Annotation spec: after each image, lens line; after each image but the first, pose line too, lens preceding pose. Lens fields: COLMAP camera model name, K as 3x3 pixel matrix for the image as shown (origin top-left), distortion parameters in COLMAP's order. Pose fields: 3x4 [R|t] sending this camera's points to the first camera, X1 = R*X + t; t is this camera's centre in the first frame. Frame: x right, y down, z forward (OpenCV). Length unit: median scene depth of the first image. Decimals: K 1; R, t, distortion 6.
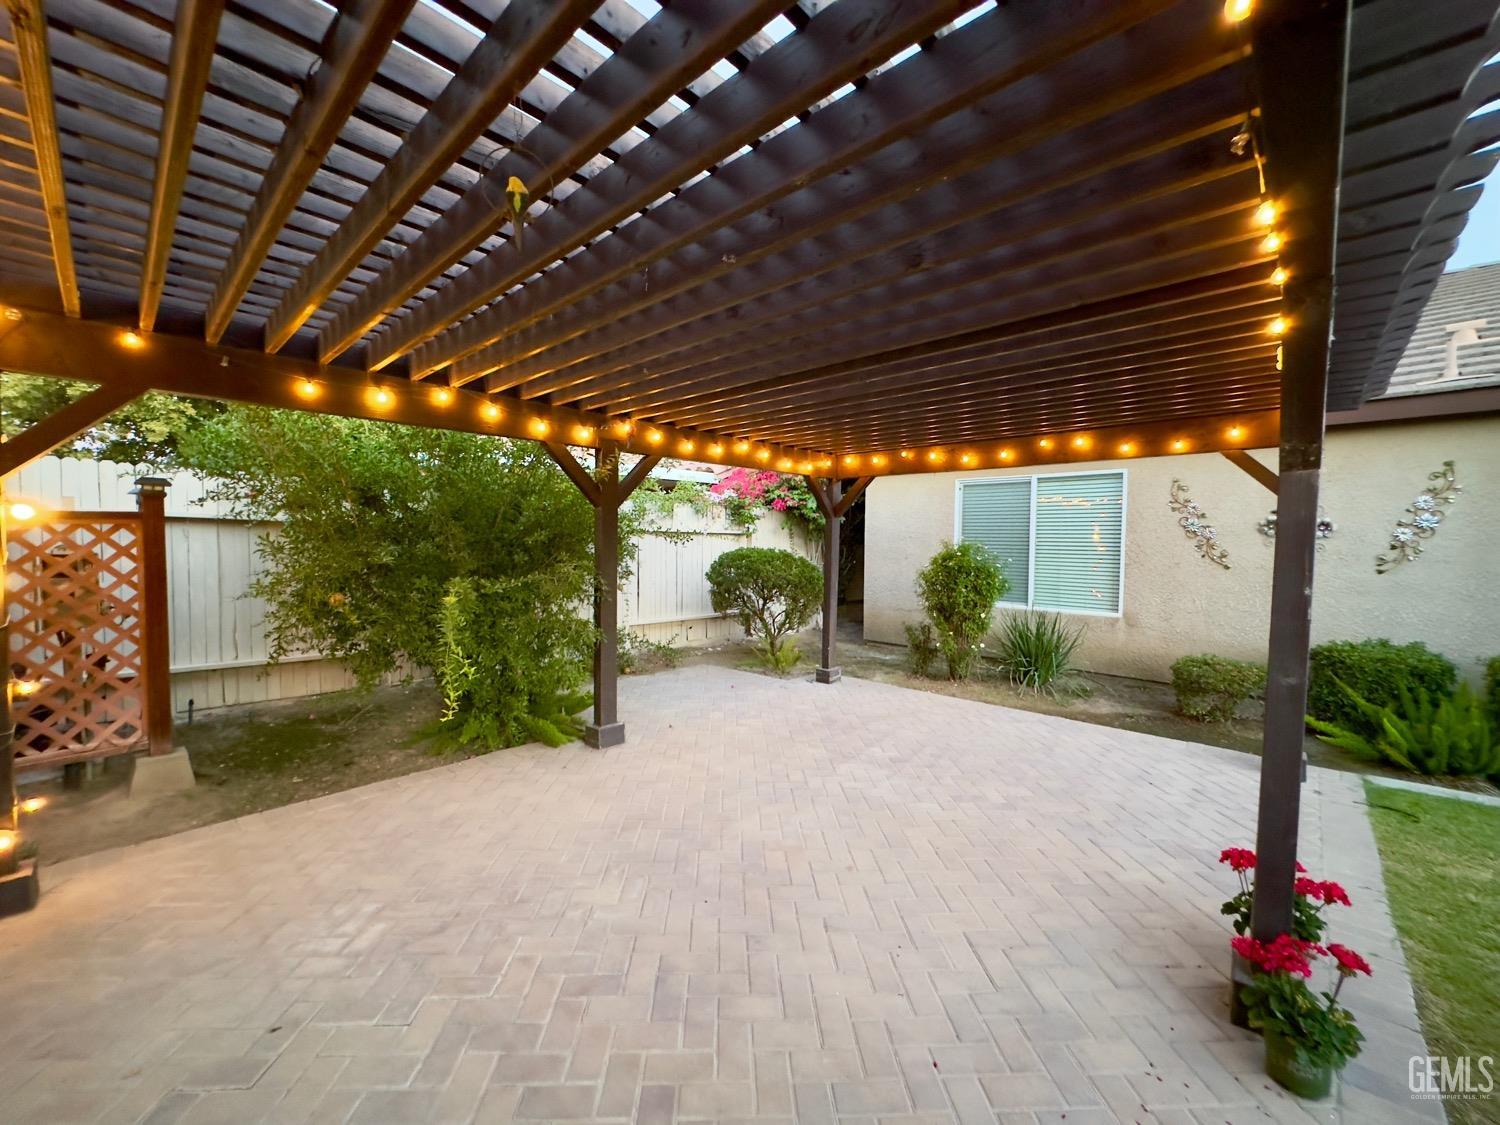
lens RADIAL K [[601.3, 0, 748.9], [0, 601.3, 563.0], [0, 0, 1]] dist [-0.000481, 0.000310]
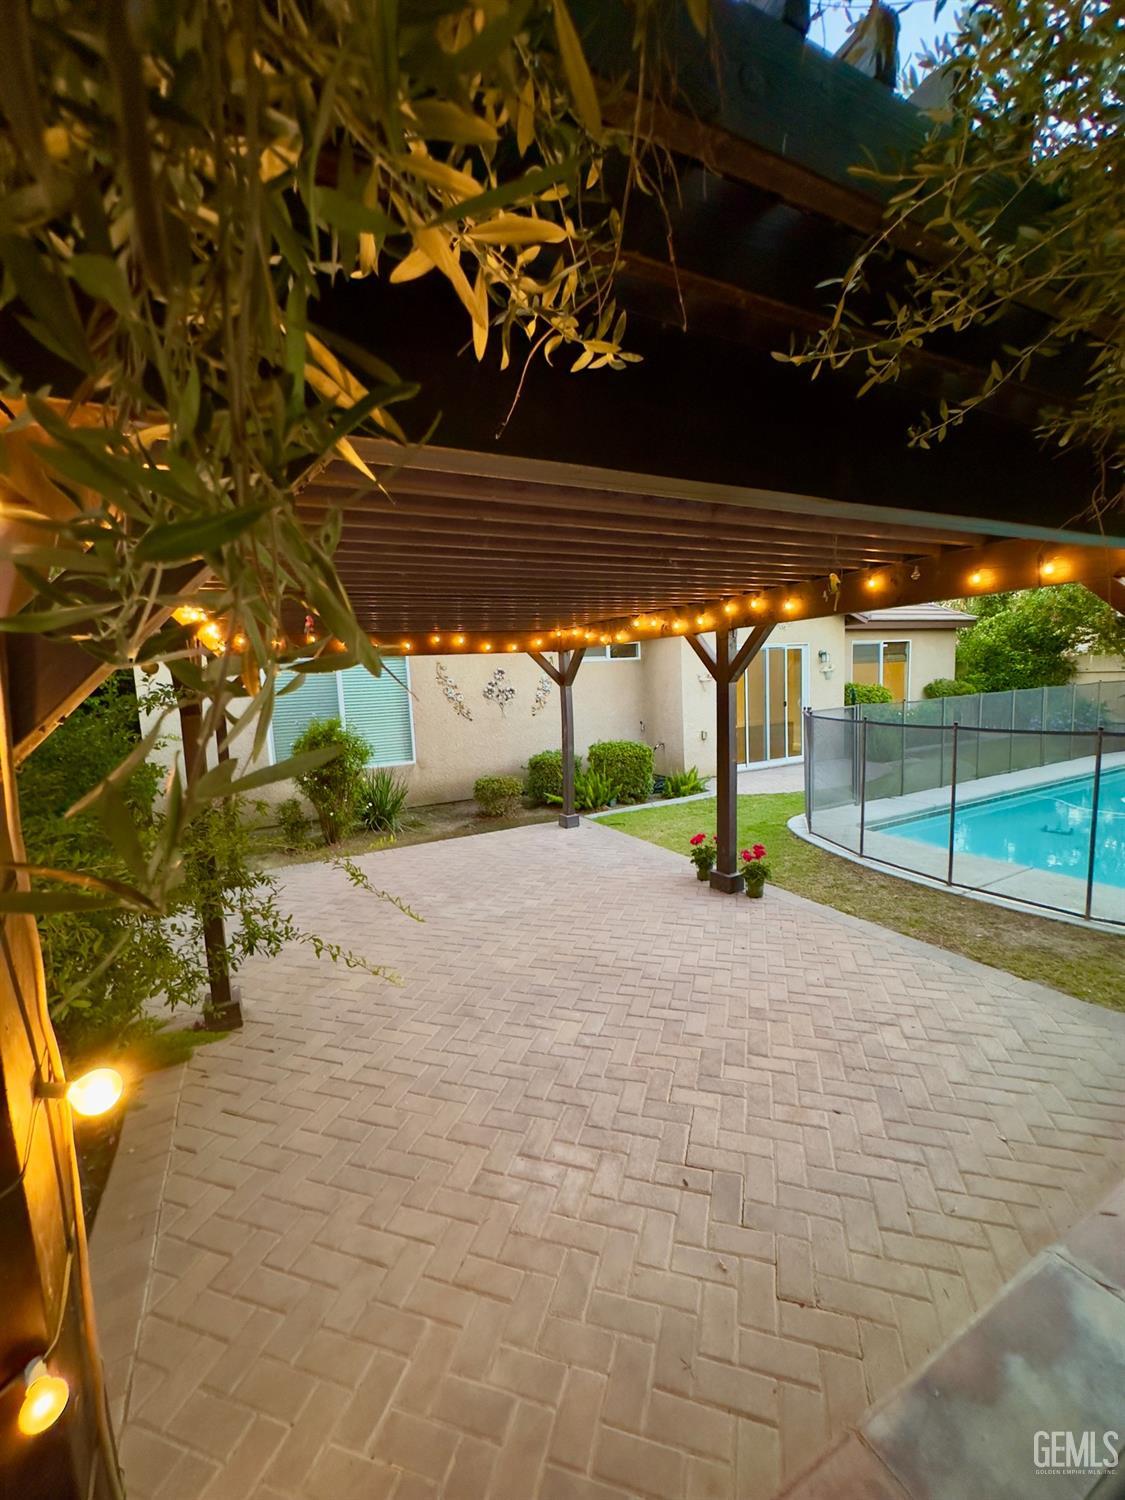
lens RADIAL K [[601.3, 0, 562.6], [0, 601.3, 748.7], [0, 0, 1]] dist [-0.000481, 0.000310]
pose [[0.336775, -0.134368, 0.931949, -0.769020], [0.090734, 0.989790, 0.109919, -0.089416], [-0.937203, 0.047541, 0.345528, 0.322788]]
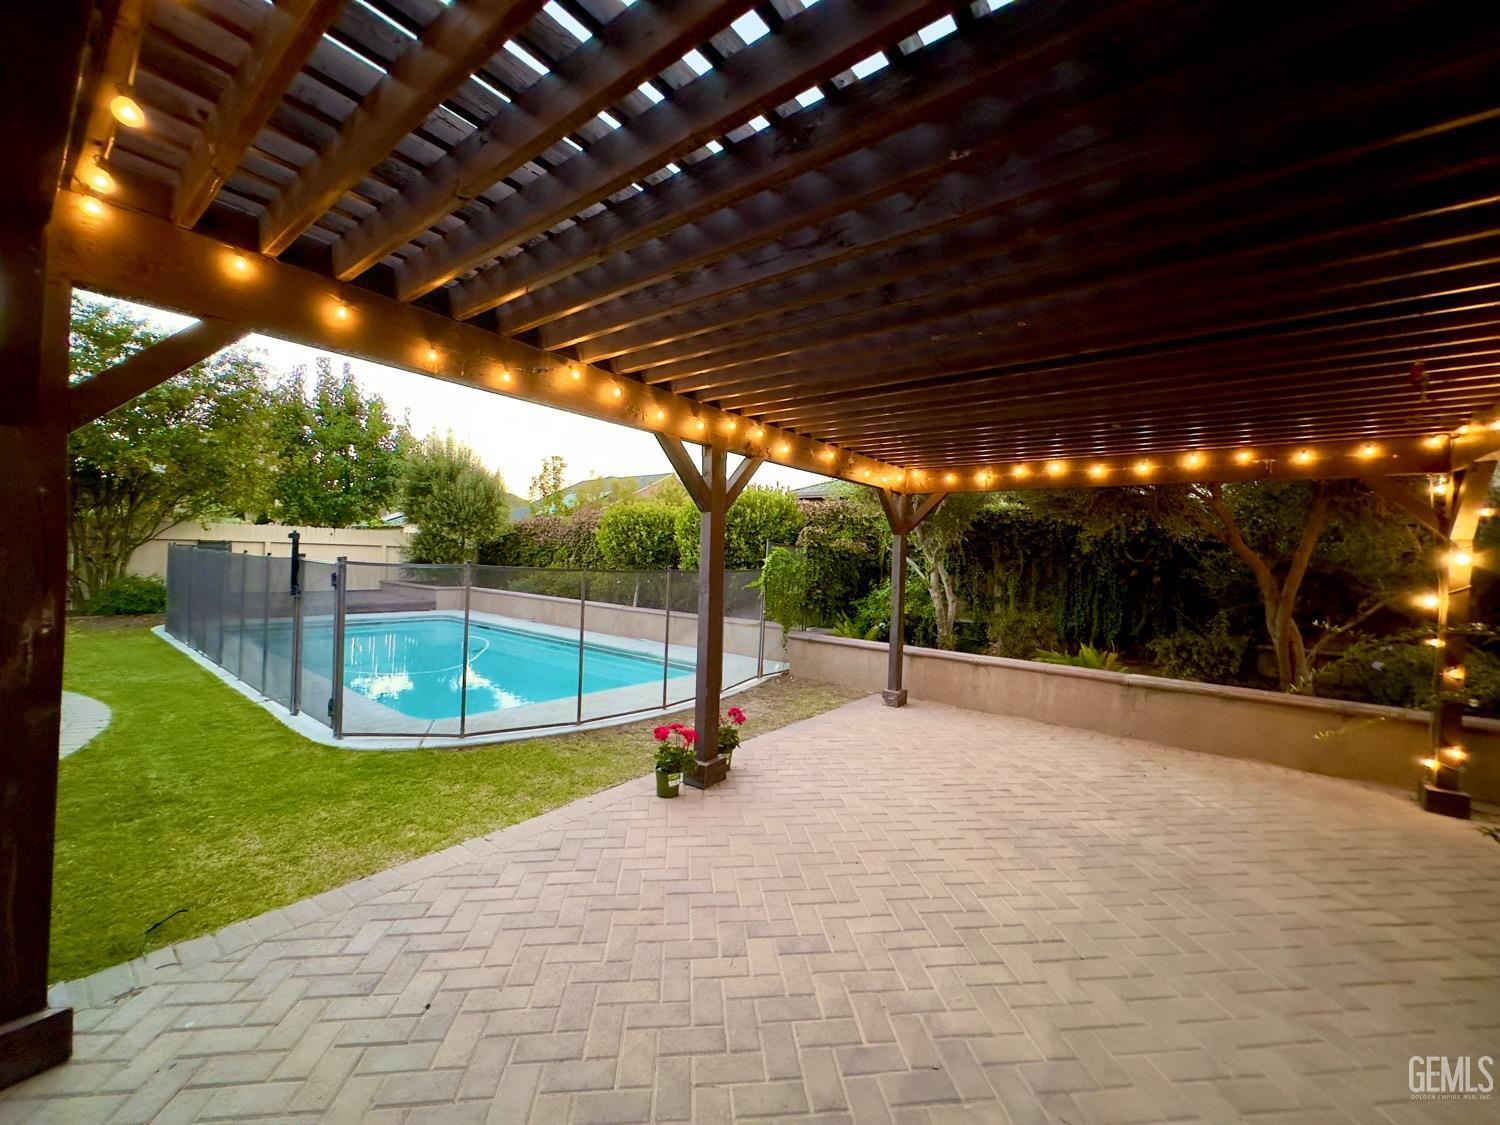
lens RADIAL K [[601.3, 0, 748.9], [0, 601.3, 563.0], [0, 0, 1]] dist [-0.000481, 0.000310]
pose [[-0.995480, -0.044124, -0.084098, 0.398962], [-0.048465, 0.997557, 0.050301, -0.034588], [0.081673, 0.054149, -0.995187, 1.303146]]
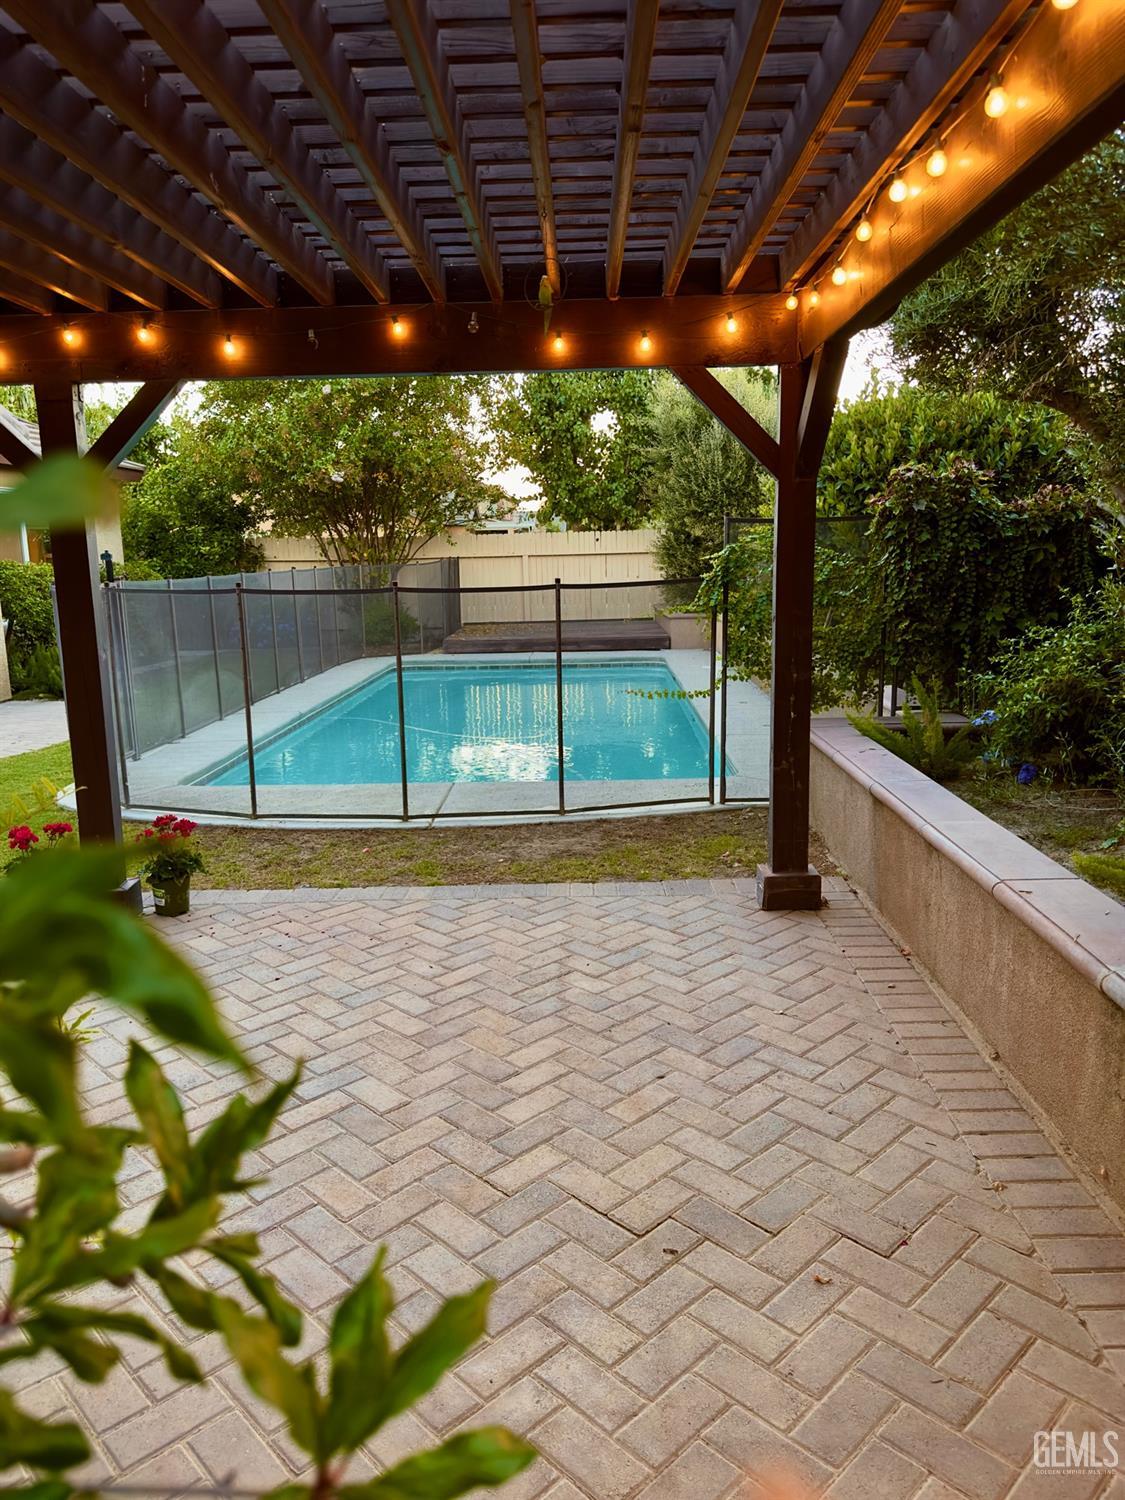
lens RADIAL K [[1041.4, 0, 566.2], [0, 1041.4, 752.0], [0, 0, 1]] dist [0.168505, -0.307448]
pose [[-0.668539, -0.135772, 0.731178, -0.637111], [0.047027, 0.973507, 0.223768, -0.030039], [-0.742189, 0.183983, -0.644443, 0.739729]]
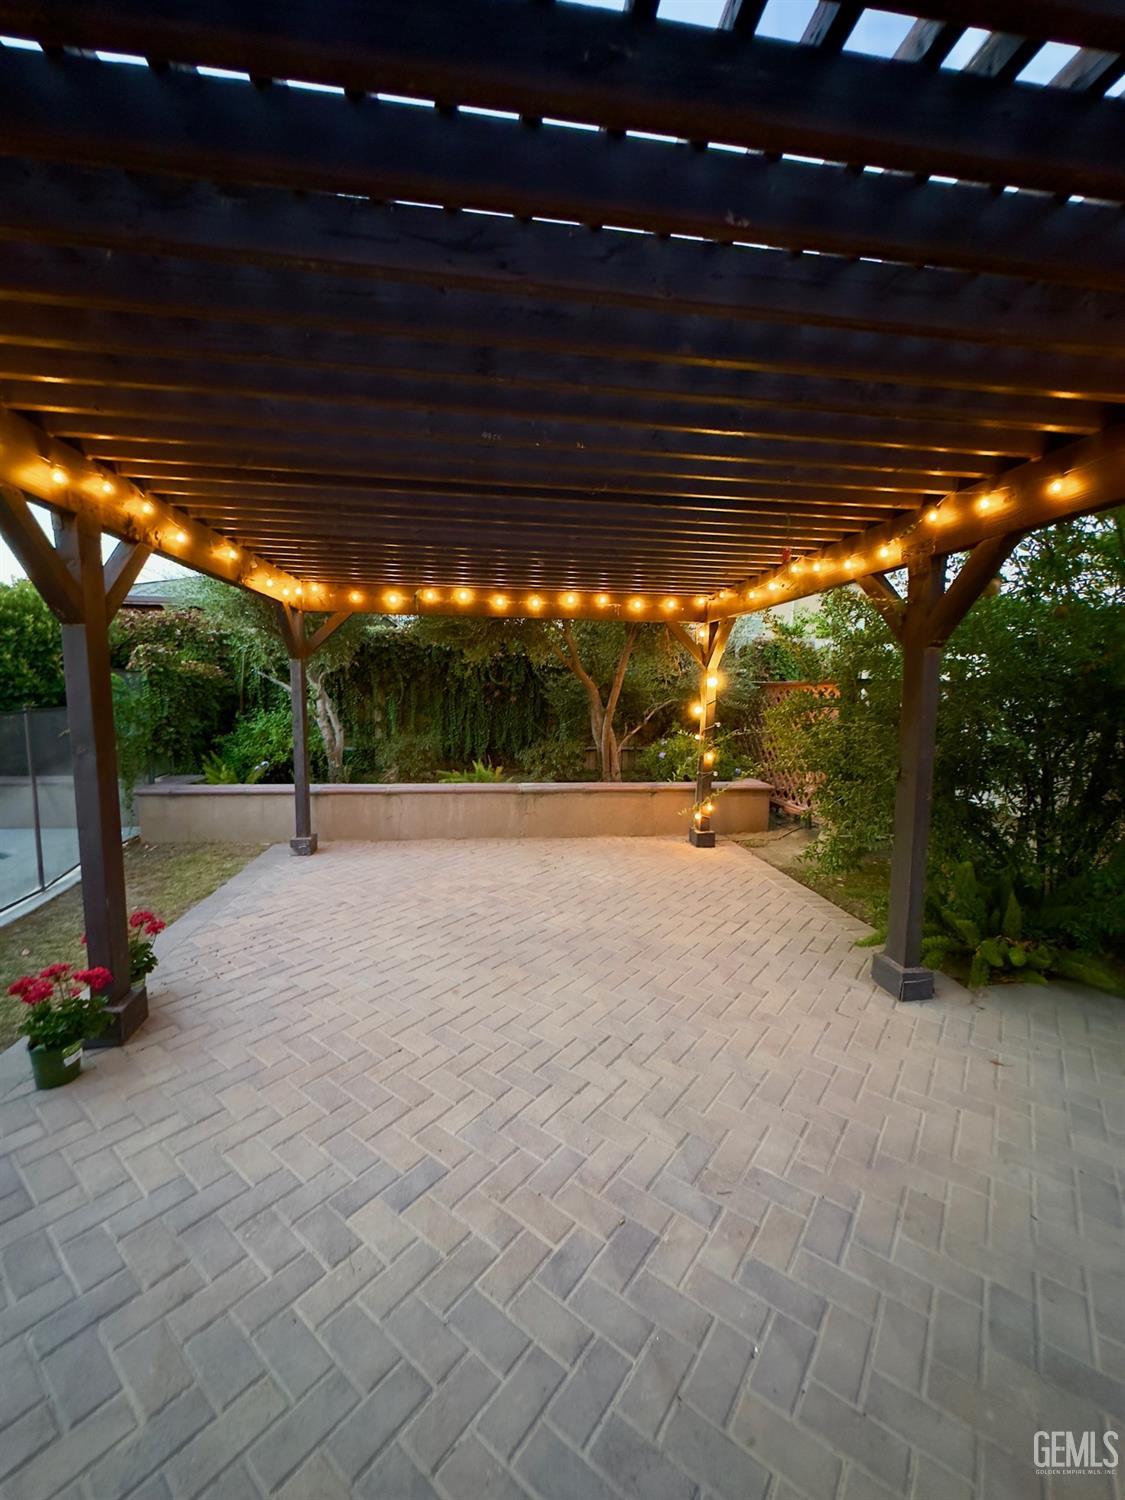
lens RADIAL K [[601.3, 0, 562.6], [0, 601.3, 748.7], [0, 0, 1]] dist [-0.000481, 0.000310]
pose [[-0.632621, 0.057203, -0.772346, 0.535873], [-0.053027, 0.991729, 0.116884, -0.036820], [0.772644, 0.114898, -0.624355, 1.115711]]
